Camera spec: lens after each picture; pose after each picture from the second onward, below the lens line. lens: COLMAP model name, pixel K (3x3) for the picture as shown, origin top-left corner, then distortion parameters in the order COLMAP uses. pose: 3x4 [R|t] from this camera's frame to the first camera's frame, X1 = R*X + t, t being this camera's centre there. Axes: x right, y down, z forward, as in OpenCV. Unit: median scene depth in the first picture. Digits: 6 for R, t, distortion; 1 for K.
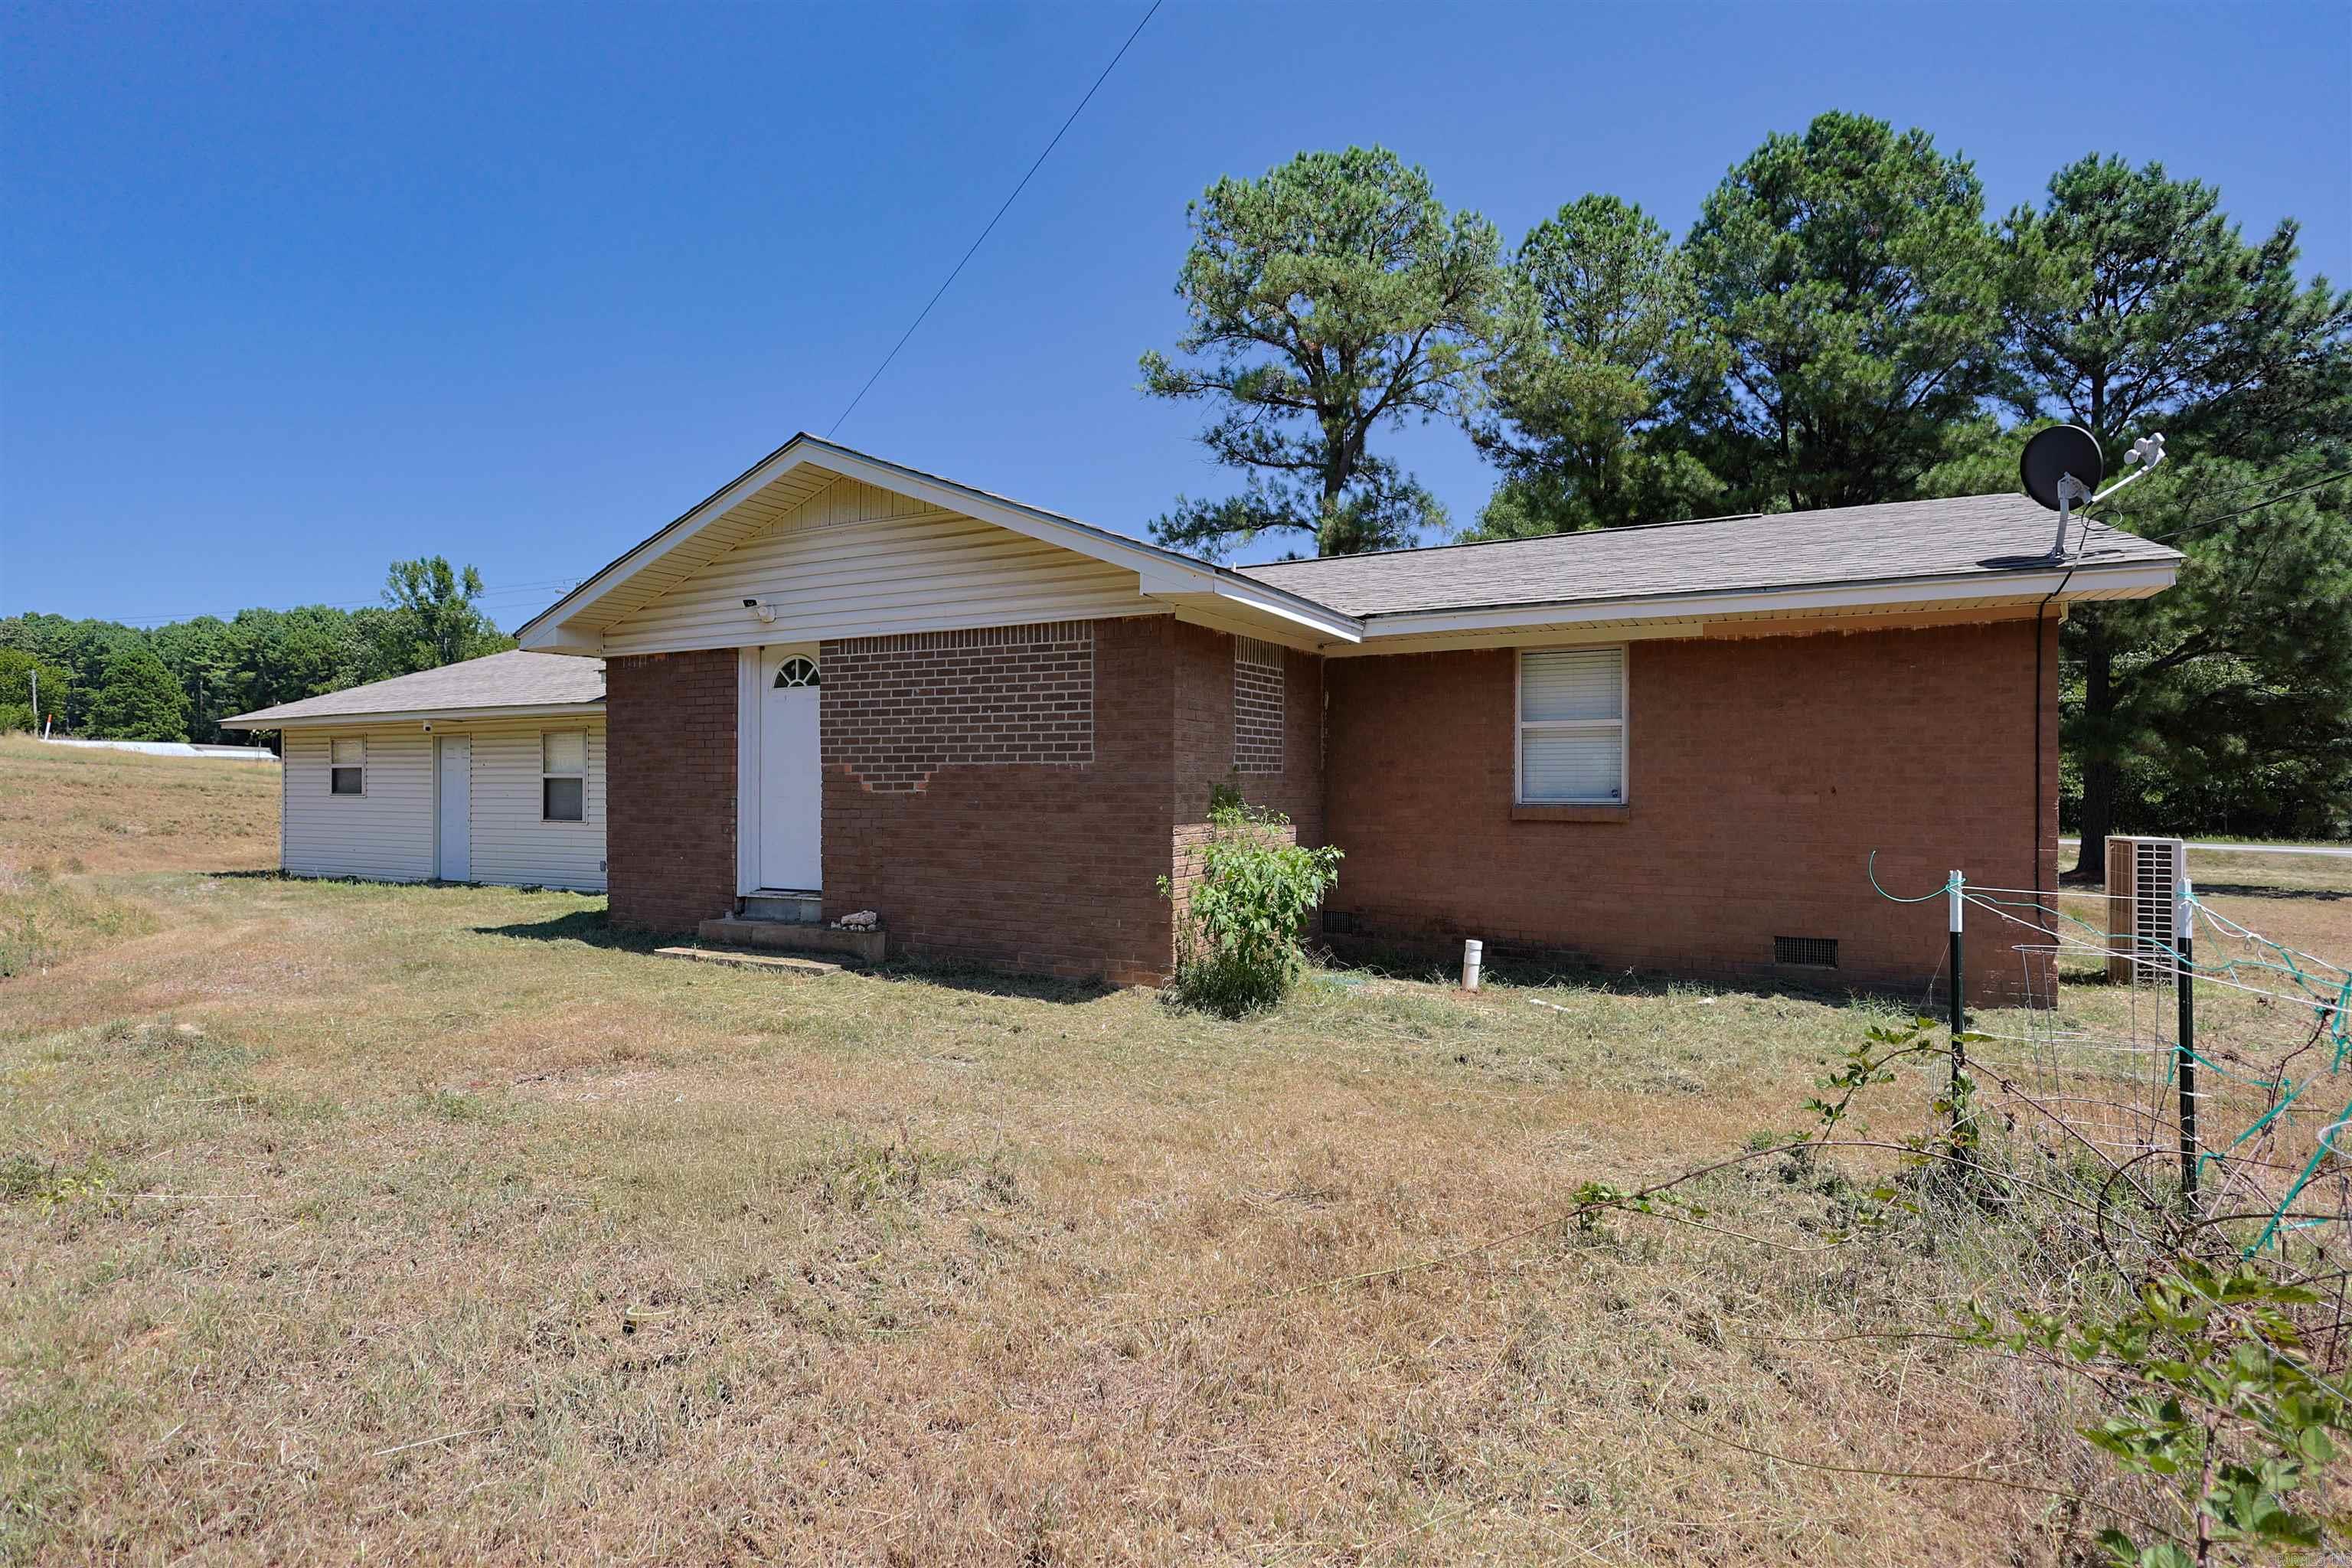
lens RADIAL K [[1138.9, 0, 1173.7], [0, 1138.9, 795.3], [0, 0, 1]] dist [0.000242, -0.000401]
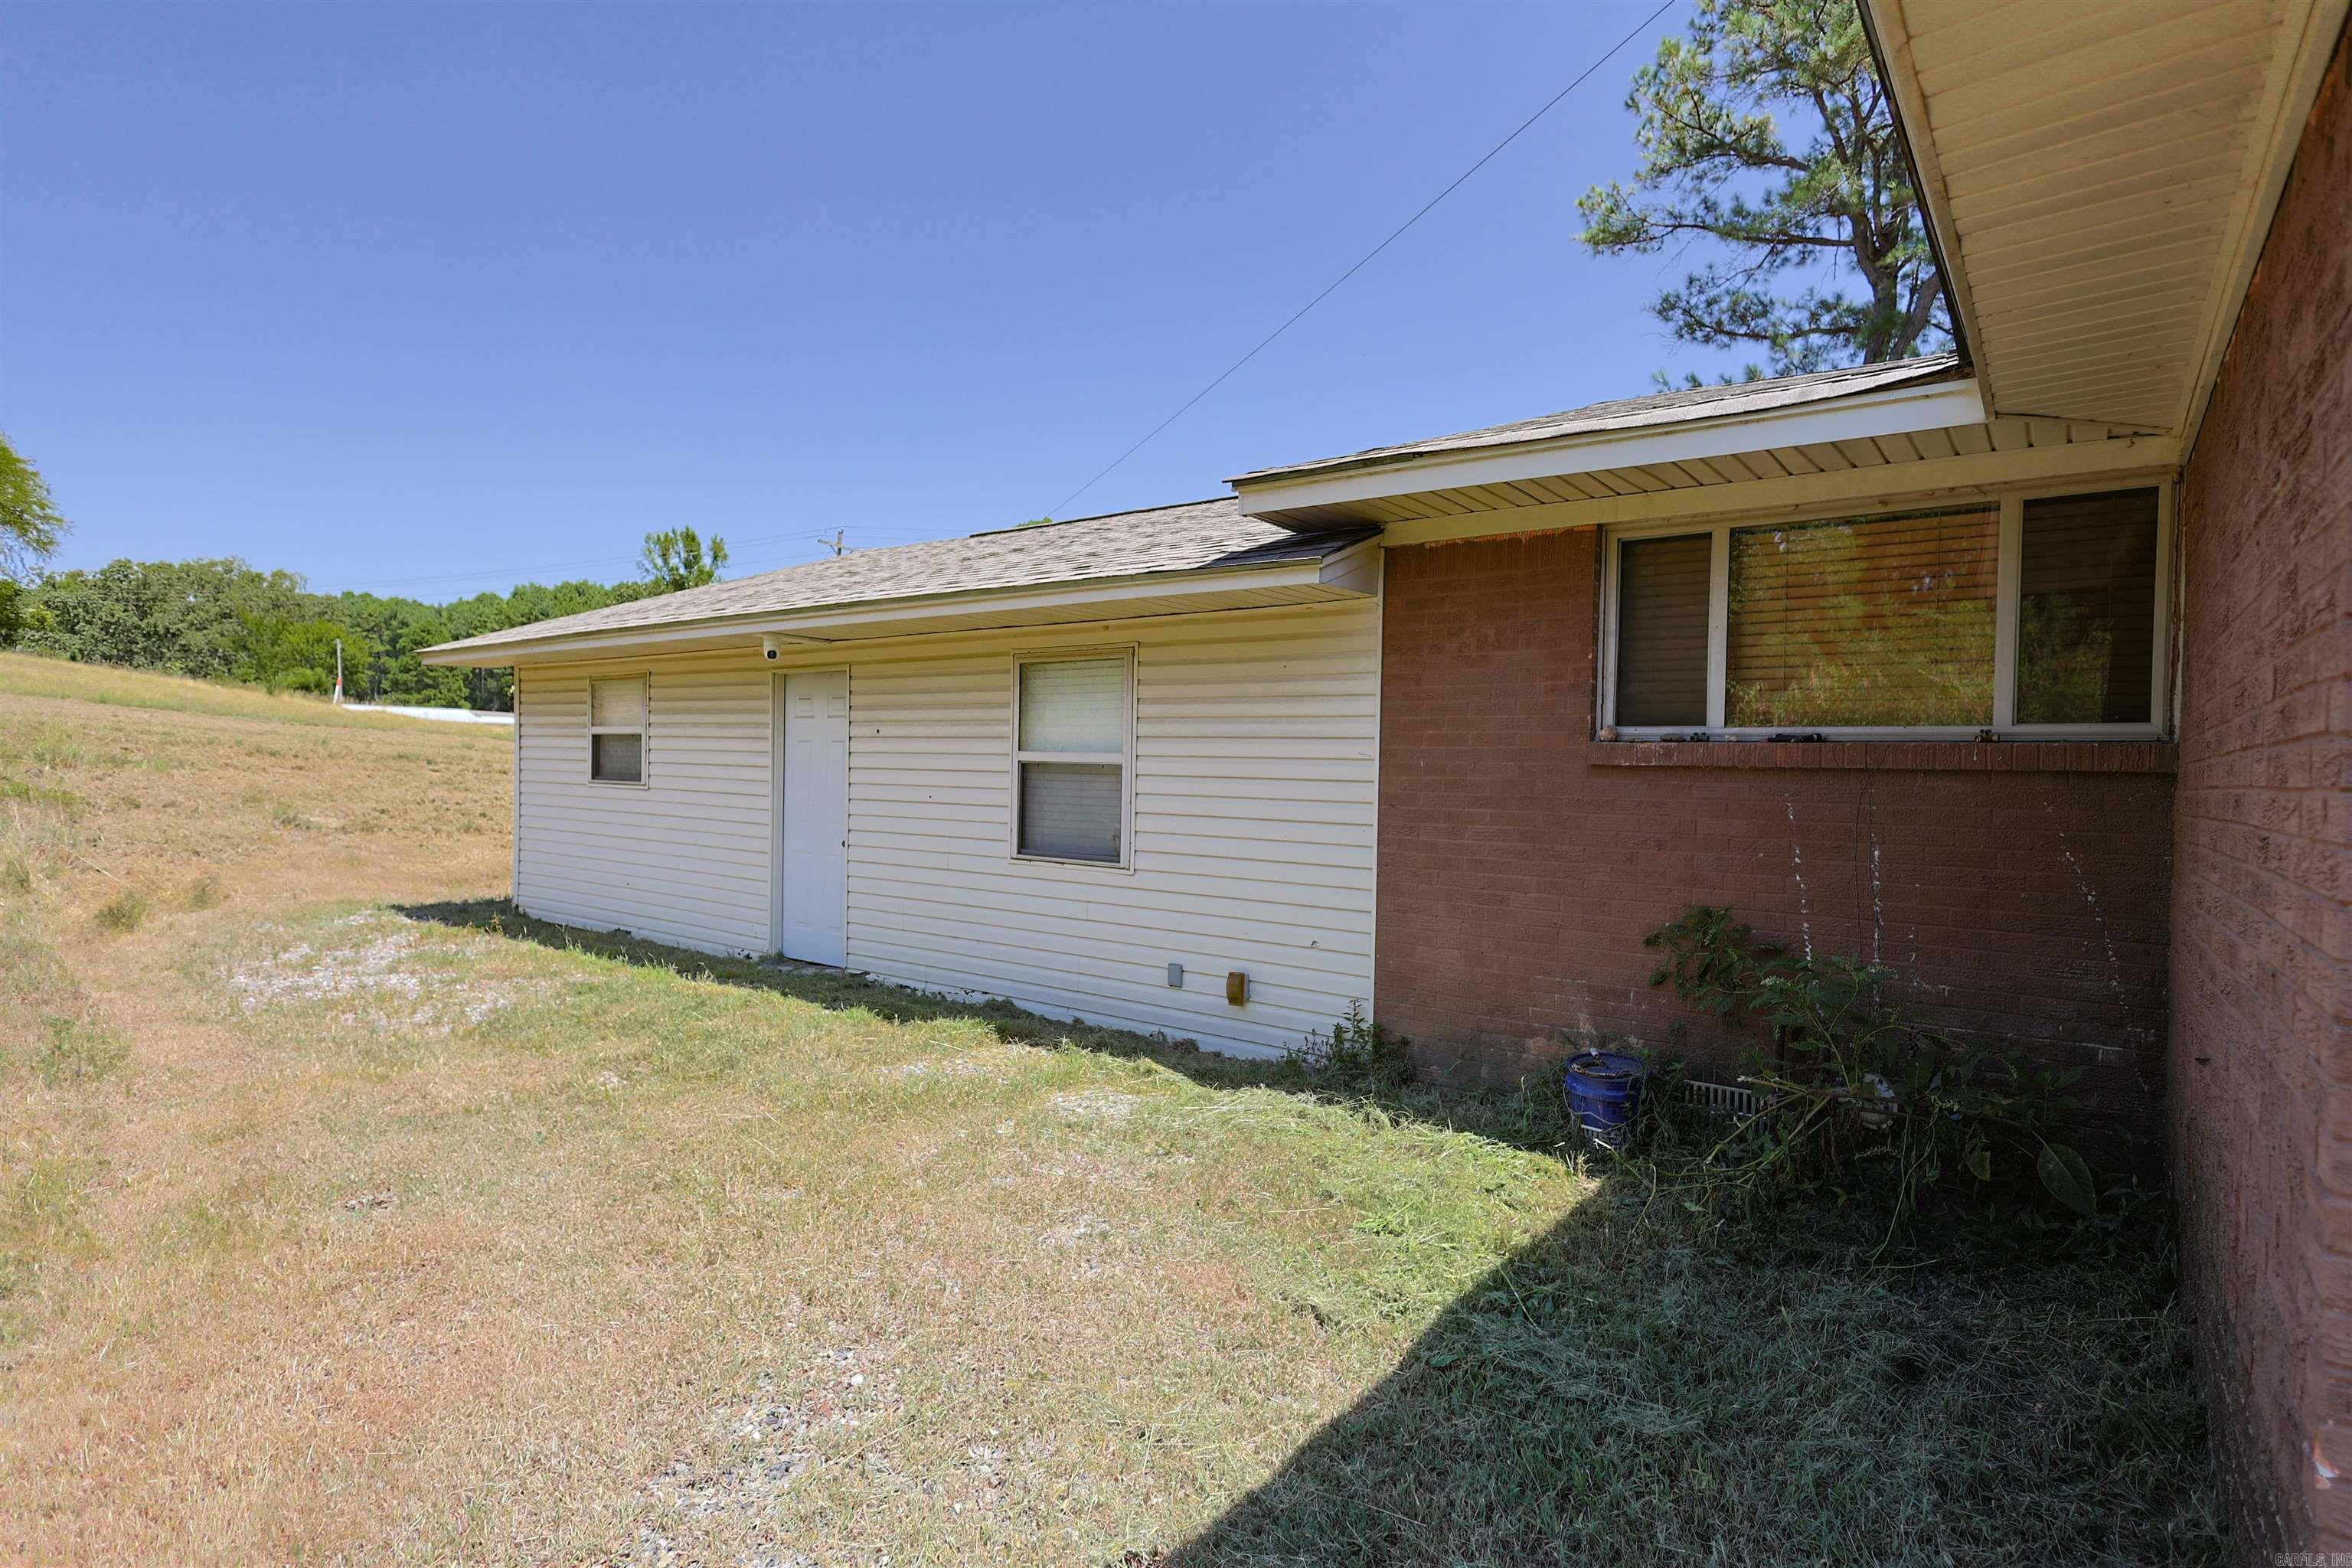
lens RADIAL K [[1139.2, 0, 1176.0], [0, 1139.2, 784.0], [0, 0, 1]] dist [-0.006302, 0.000893]
pose [[0.986874, 0.019351, -0.160330, -0.162815], [-0.017580, 0.999768, 0.012454, -0.005057], [0.160534, -0.009472, 0.986985, 0.220066]]
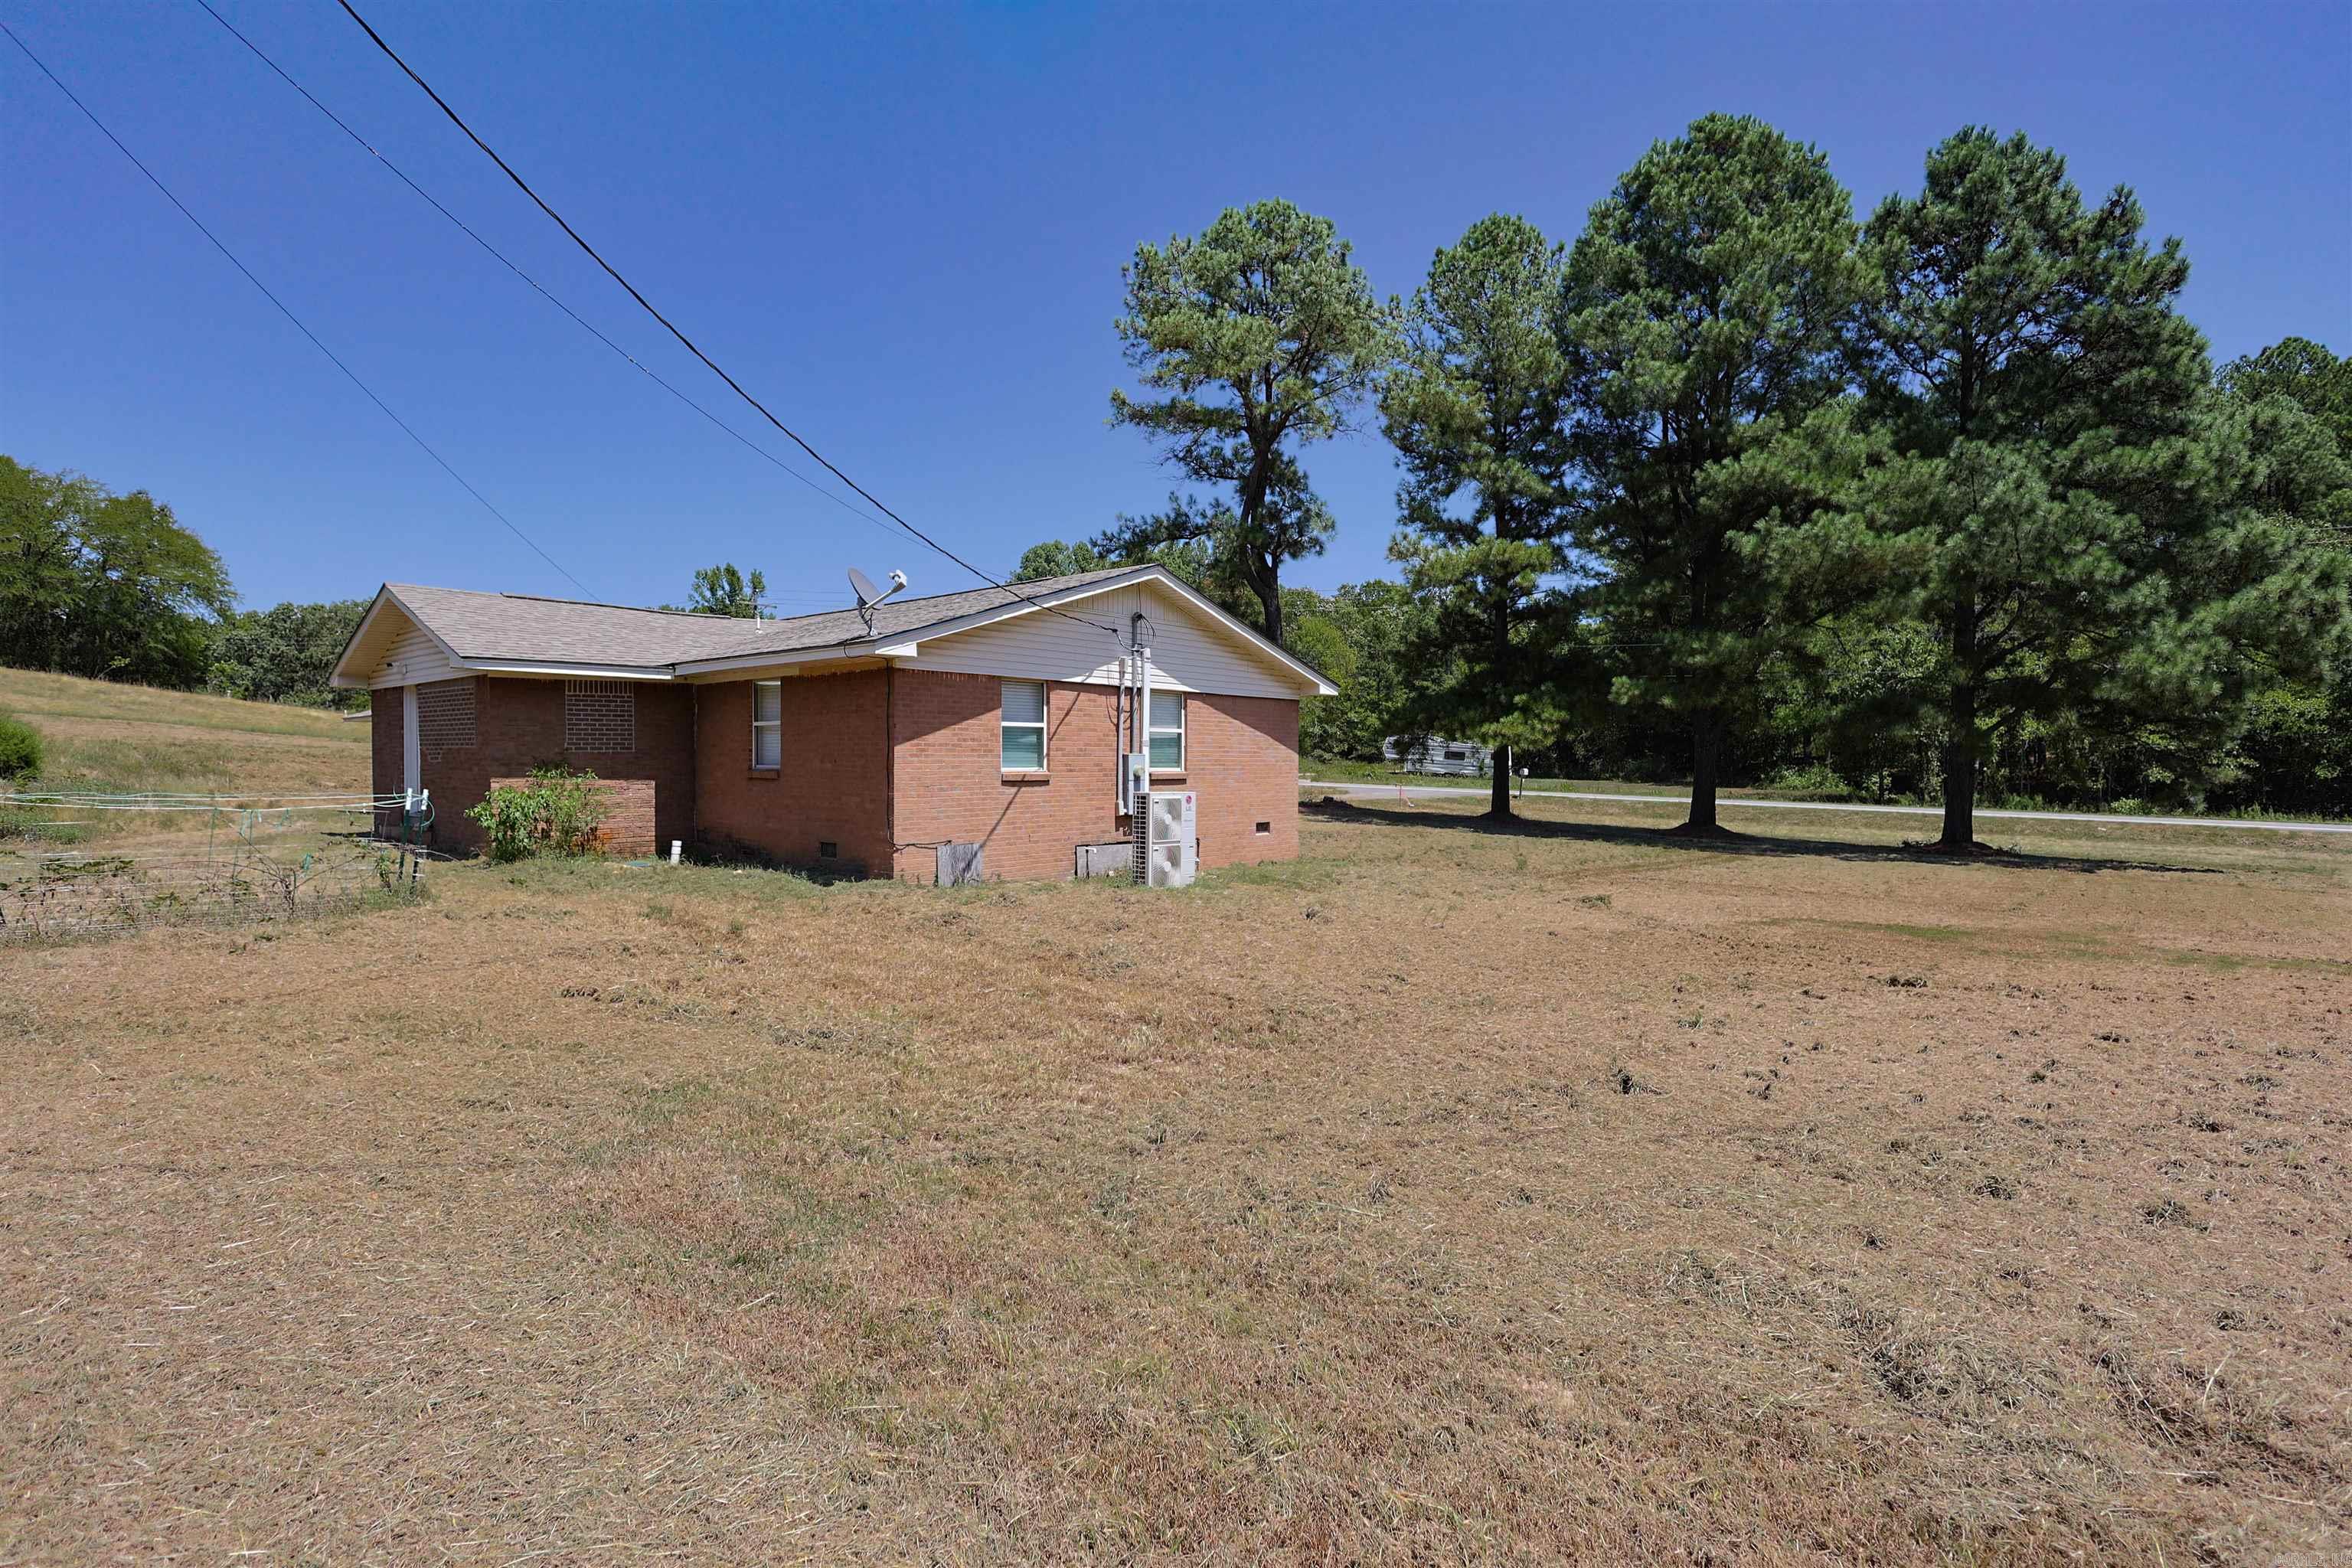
lens RADIAL K [[1148.5, 0, 1172.8], [0, 1148.5, 783.5], [0, 0, 1]] dist [-0.000736, 0.000462]
pose [[0.966773, 0.007270, -0.255533, 0.347710], [-0.003553, 0.999881, 0.015005, 0.000291], [0.255611, -0.013599, 0.966684, -0.142434]]
